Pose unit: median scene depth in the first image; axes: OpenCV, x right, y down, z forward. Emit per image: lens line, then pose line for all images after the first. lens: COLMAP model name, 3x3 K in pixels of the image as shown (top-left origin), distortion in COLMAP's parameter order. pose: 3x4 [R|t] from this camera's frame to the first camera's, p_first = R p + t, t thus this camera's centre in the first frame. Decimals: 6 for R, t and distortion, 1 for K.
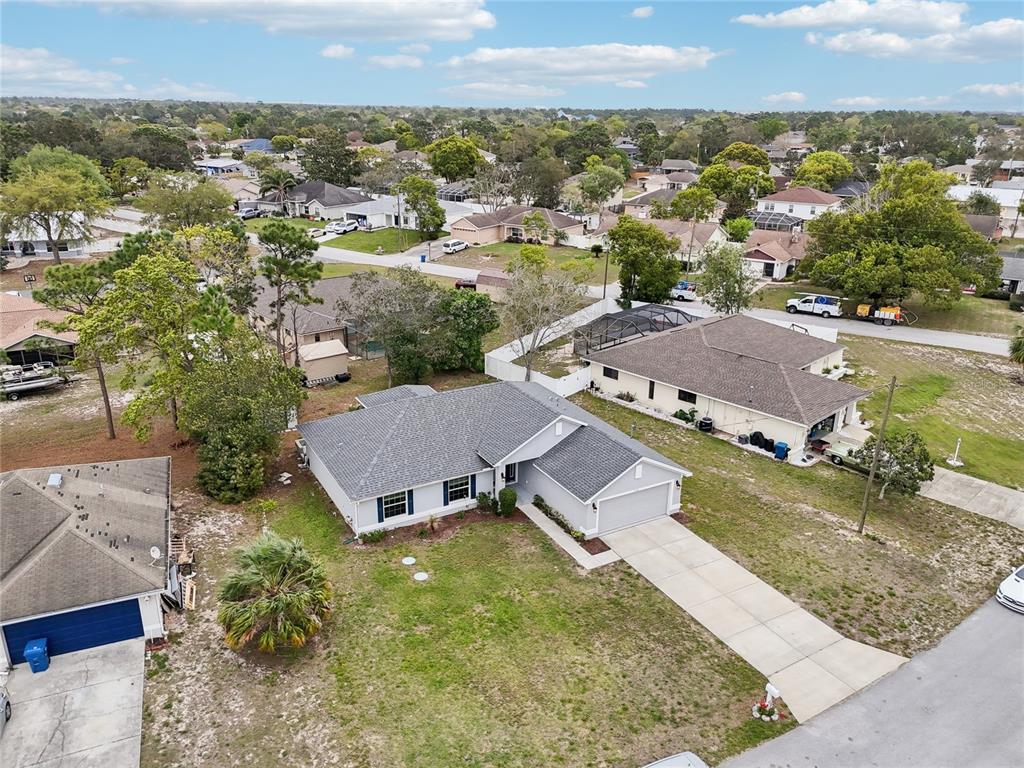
lens RADIAL K [[744.3, 0, 513.5], [0, 744.3, 407.8], [0, 0, 1]] dist [0.095500, -0.116337]
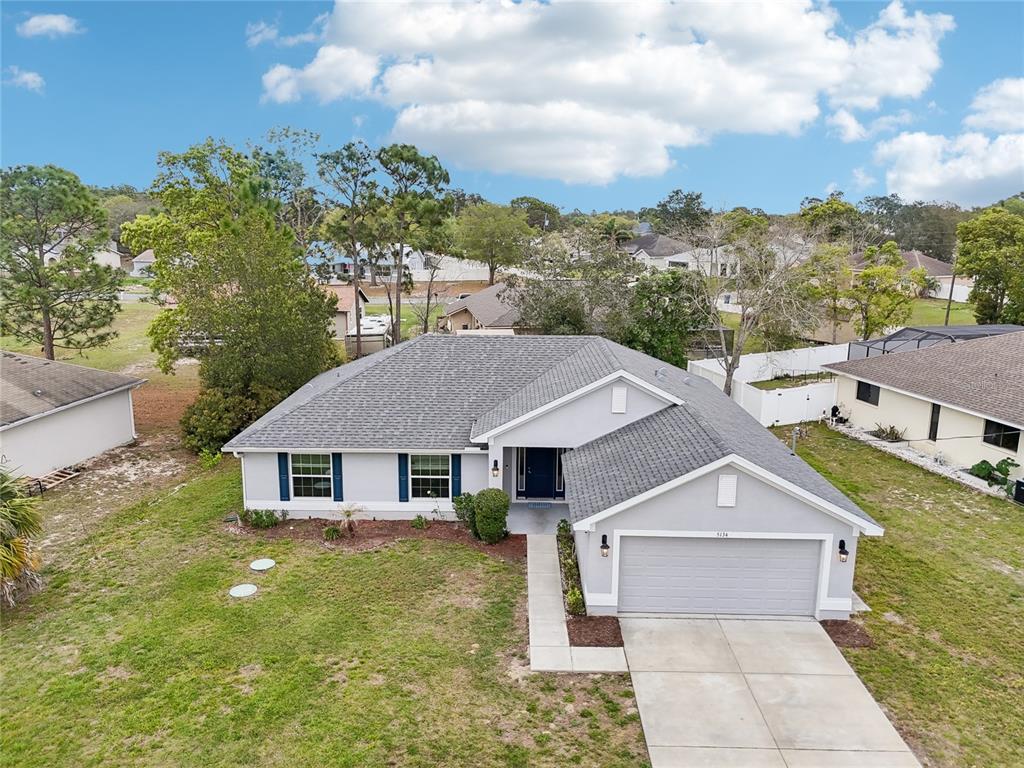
lens RADIAL K [[744.3, 0, 513.5], [0, 744.3, 407.8], [0, 0, 1]] dist [0.095500, -0.116337]
pose [[0.865958, 0.118277, -0.485930, 0.253881], [-0.183182, 0.979121, -0.088122, 0.094502], [0.465362, 0.165324, 0.869544, 0.518560]]
